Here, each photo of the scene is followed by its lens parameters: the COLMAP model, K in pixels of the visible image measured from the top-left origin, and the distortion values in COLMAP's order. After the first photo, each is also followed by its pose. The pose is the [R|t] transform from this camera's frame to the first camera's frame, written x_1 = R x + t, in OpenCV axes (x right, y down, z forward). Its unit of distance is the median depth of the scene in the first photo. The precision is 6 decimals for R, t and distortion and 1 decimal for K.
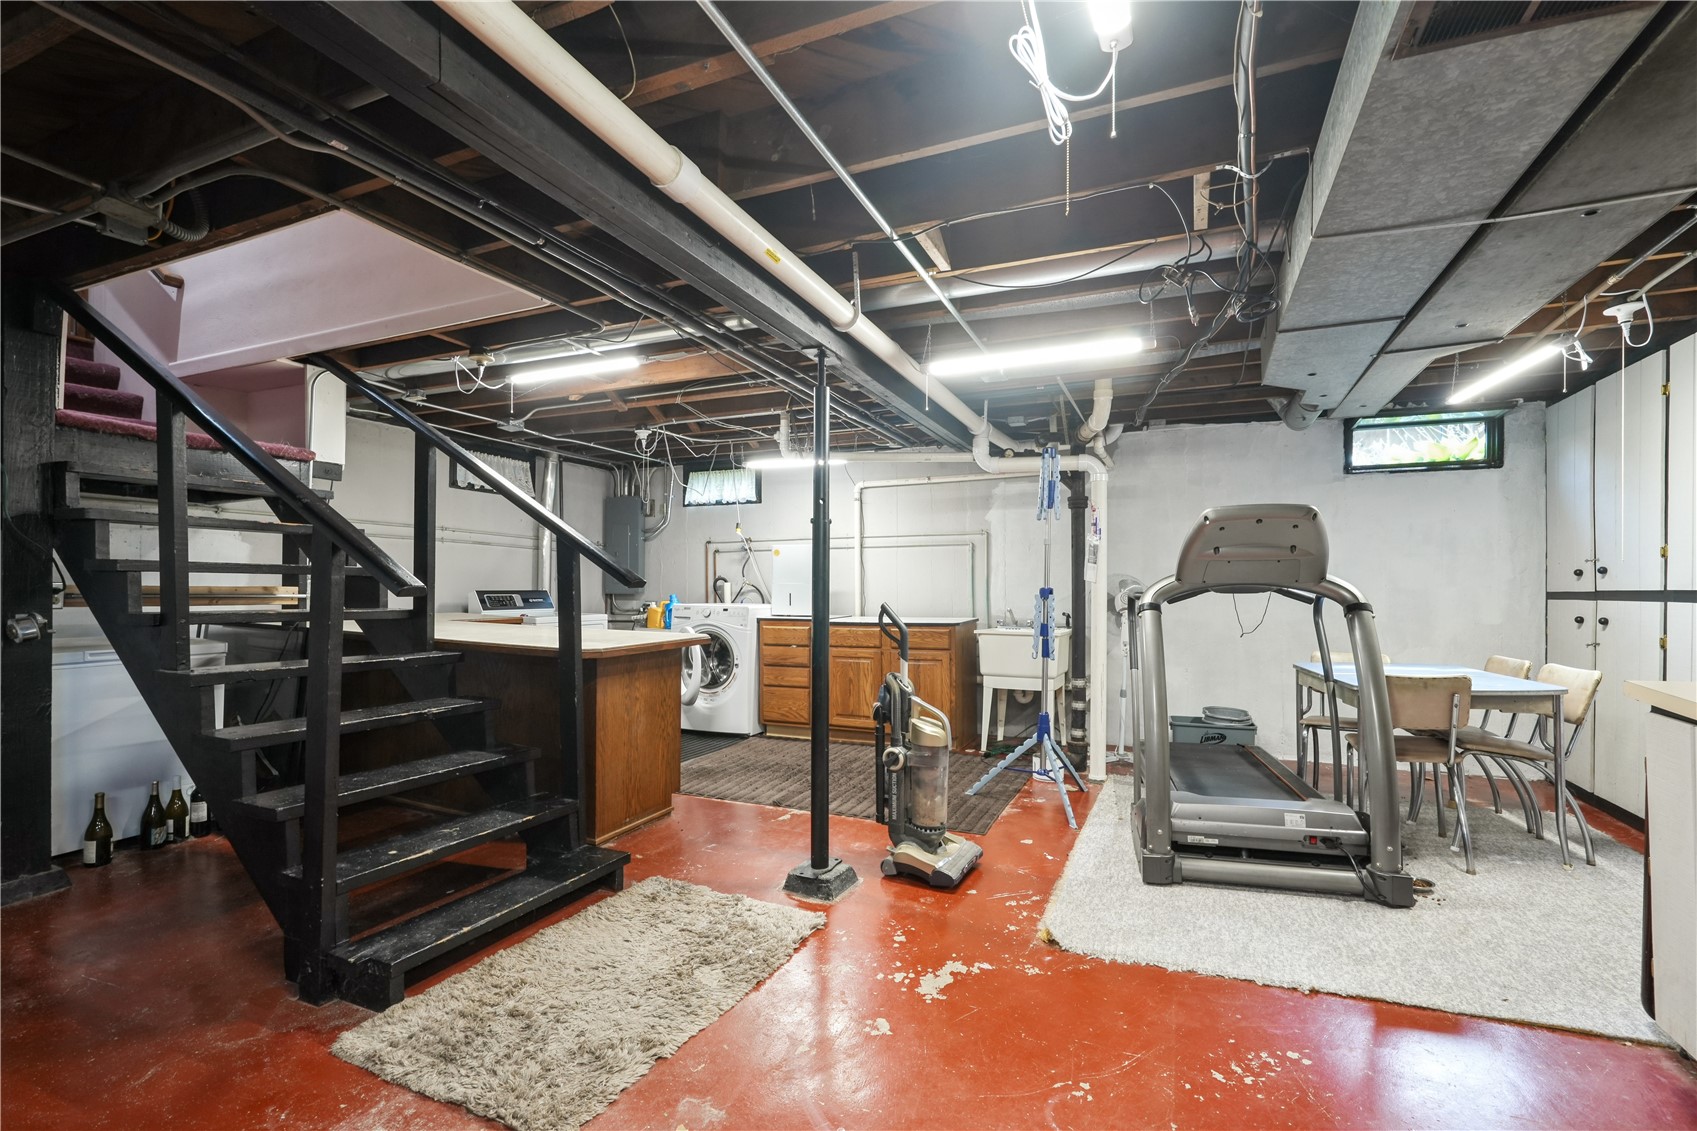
lens RADIAL K [[765.9, 0, 852.8], [0, 765.9, 579.4], [0, 0, 1]] dist [-0.010129, 0.001154]
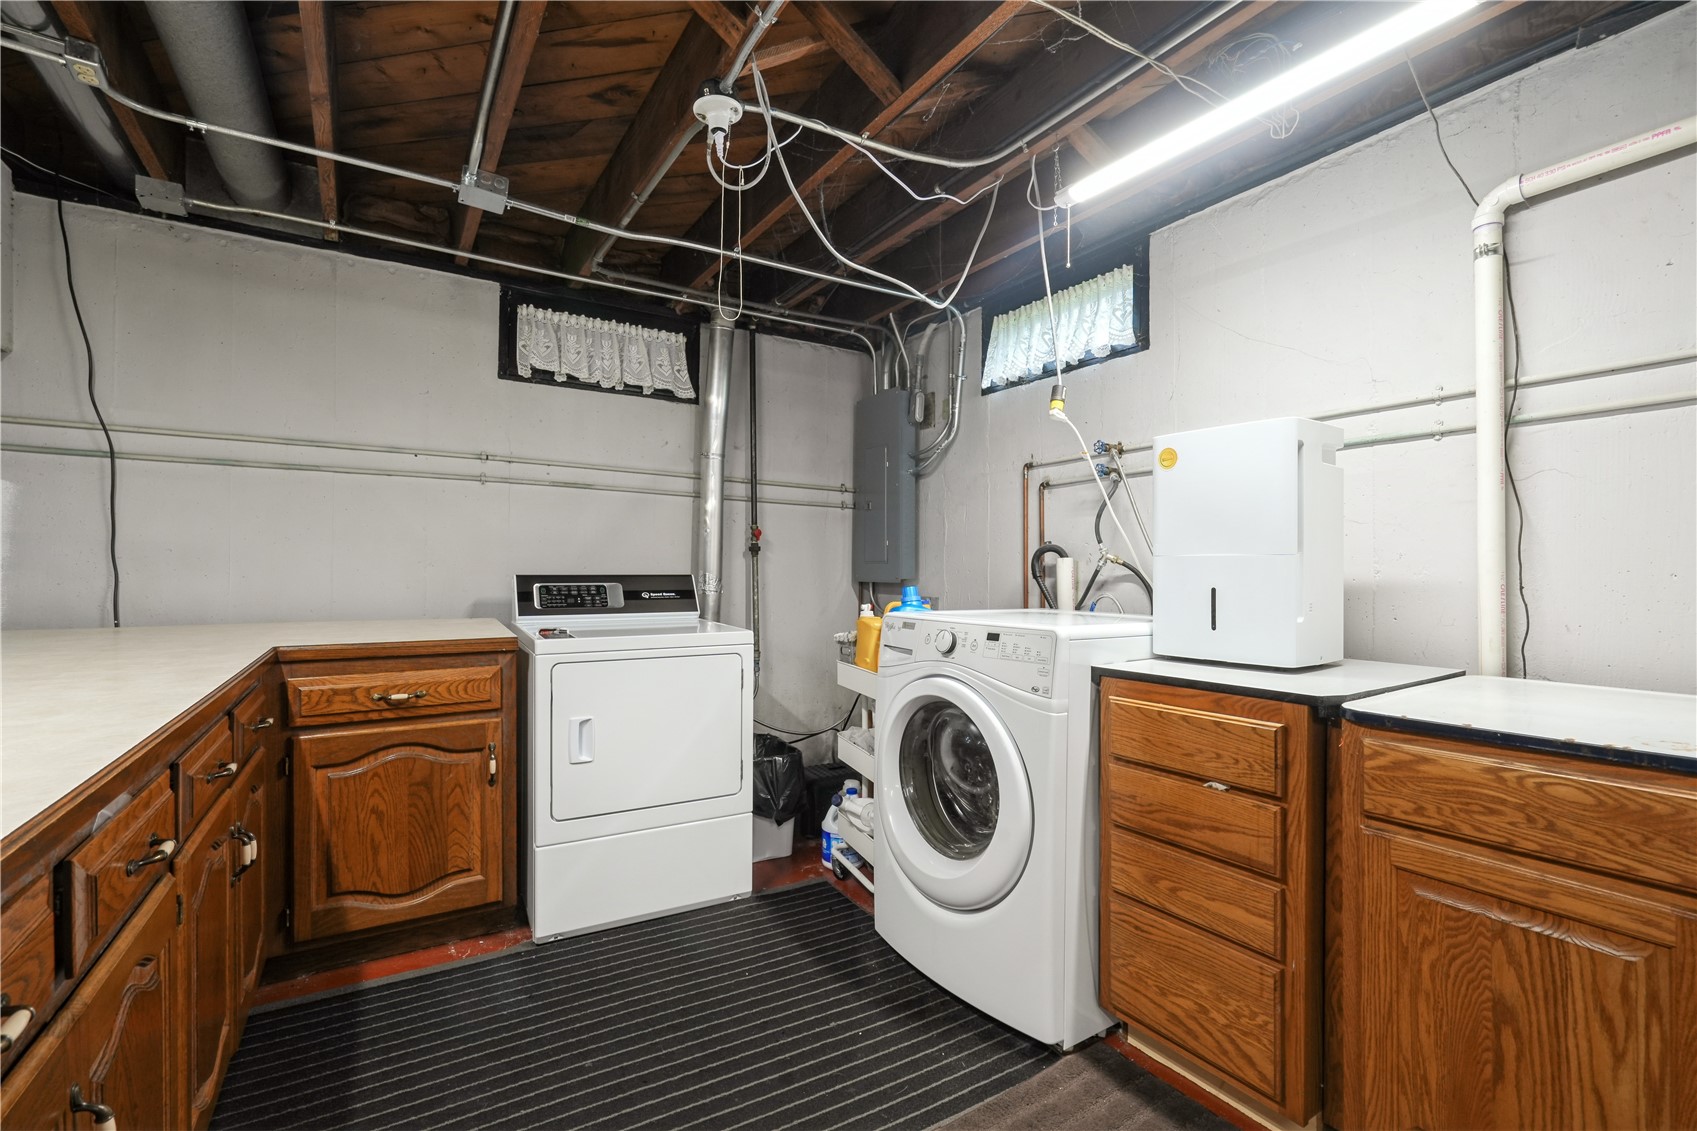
lens RADIAL K [[765.9, 0, 840.5], [0, 765.9, 572.6], [0, 0, 1]] dist [-0.010129, 0.001154]
pose [[0.819436, 0.001910, -0.573168, -0.028049], [0.003246, 0.999963, 0.007972, 0.008734], [0.573162, -0.008393, 0.819399, 0.624000]]
